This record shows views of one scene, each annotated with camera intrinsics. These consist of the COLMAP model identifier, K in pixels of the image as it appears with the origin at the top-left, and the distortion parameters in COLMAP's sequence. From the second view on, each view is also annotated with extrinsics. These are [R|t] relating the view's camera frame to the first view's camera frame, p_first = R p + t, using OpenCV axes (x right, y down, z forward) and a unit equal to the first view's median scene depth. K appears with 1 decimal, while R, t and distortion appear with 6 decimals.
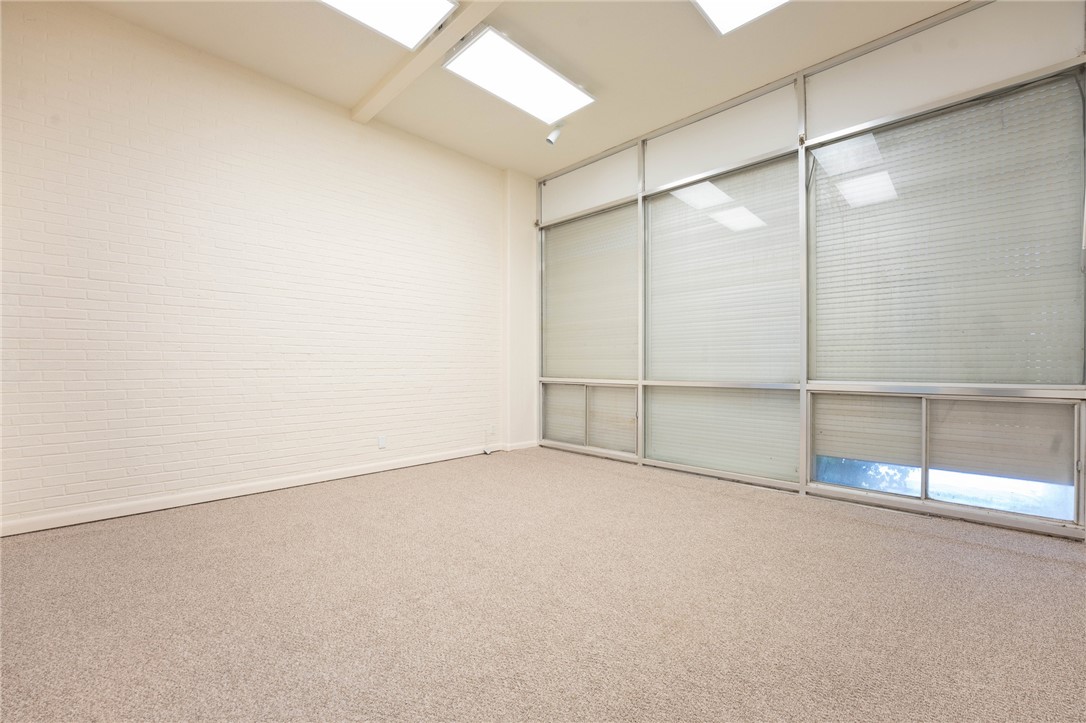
lens RADIAL K [[430.4, 0, 530.0], [0, 430.4, 364.0], [0, 0, 1]] dist [-0.017261, 0.000098]
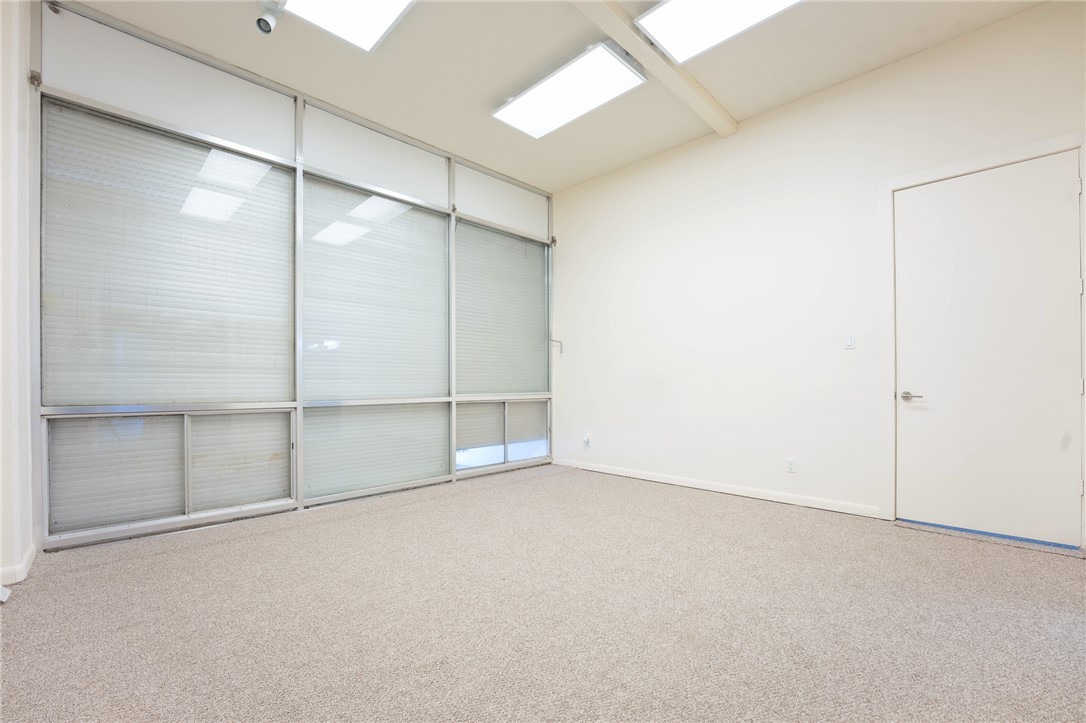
lens RADIAL K [[436.6, 0, 553.1], [0, 436.6, 381.0], [0, 0, 1]] dist [-0.016651, 0.000300]
pose [[0.033323, 0.004939, 0.999432, -0.559344], [-0.002880, 0.999984, -0.004846, 0.003418], [-0.999440, -0.002717, 0.033337, 0.544300]]
